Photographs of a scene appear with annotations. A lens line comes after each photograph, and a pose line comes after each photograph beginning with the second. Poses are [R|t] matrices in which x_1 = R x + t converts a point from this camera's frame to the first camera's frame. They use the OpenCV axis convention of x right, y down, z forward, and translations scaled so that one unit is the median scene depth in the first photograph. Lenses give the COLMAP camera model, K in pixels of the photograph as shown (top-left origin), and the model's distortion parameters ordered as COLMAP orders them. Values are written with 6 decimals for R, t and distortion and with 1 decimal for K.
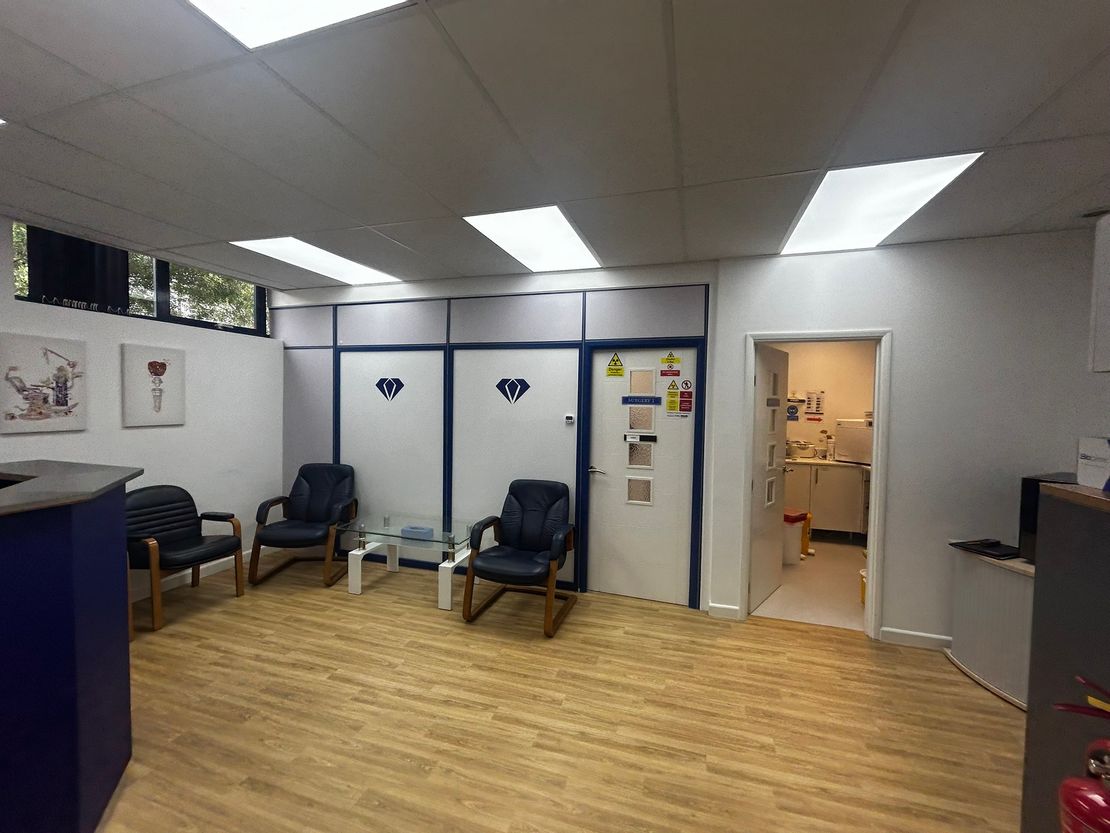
lens RADIAL K [[447.7, 0, 554.5], [0, 447.7, 417.3], [0, 0, 1]] dist [0.001474, 0.000214]
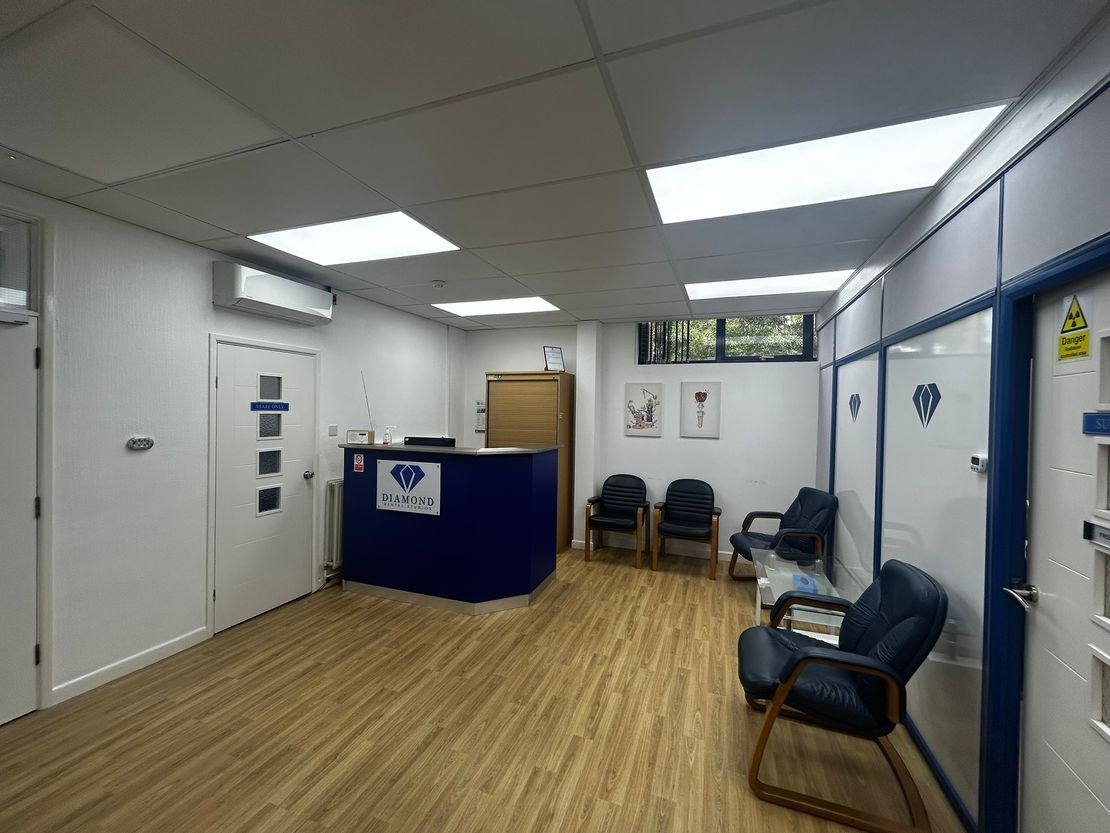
lens RADIAL K [[447.7, 0, 554.7], [0, 447.7, 413.9], [0, 0, 1]] dist [0.001474, 0.000214]
pose [[-0.058992, -0.009611, -0.998212, 0.654059], [-0.057851, 0.998306, -0.006193, -0.023533], [0.996581, 0.057382, -0.059448, 0.739326]]
